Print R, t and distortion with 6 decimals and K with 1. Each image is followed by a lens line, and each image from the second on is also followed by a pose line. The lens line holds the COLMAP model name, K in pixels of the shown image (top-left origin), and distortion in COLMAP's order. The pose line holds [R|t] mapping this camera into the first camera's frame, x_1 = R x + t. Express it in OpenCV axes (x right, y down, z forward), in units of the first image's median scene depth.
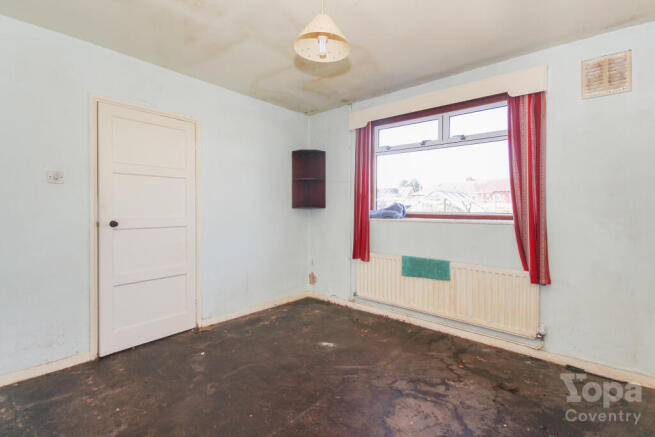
lens RADIAL K [[303.4, 0, 329.2], [0, 303.4, 210.8], [0, 0, 1]] dist [-0.000485, -0.000489]
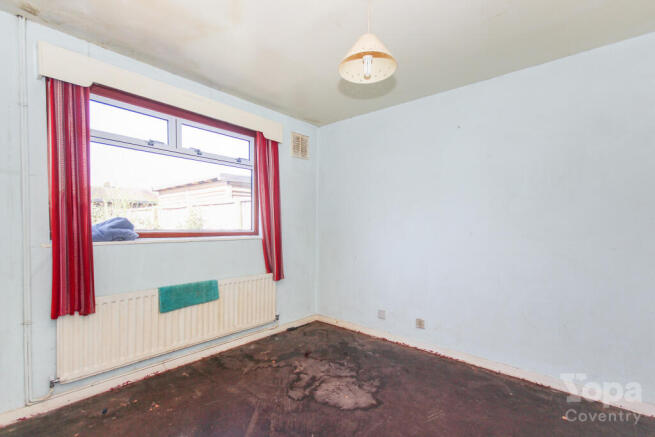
lens RADIAL K [[301.9, 0, 328.0], [0, 301.9, 233.3], [0, 0, 1]] dist [0.003708, 0.000364]
pose [[-0.003162, -0.026035, 0.999656, -0.635403], [0.005324, 0.999646, 0.026052, -0.008326], [-0.999981, 0.005405, -0.003023, 0.709680]]
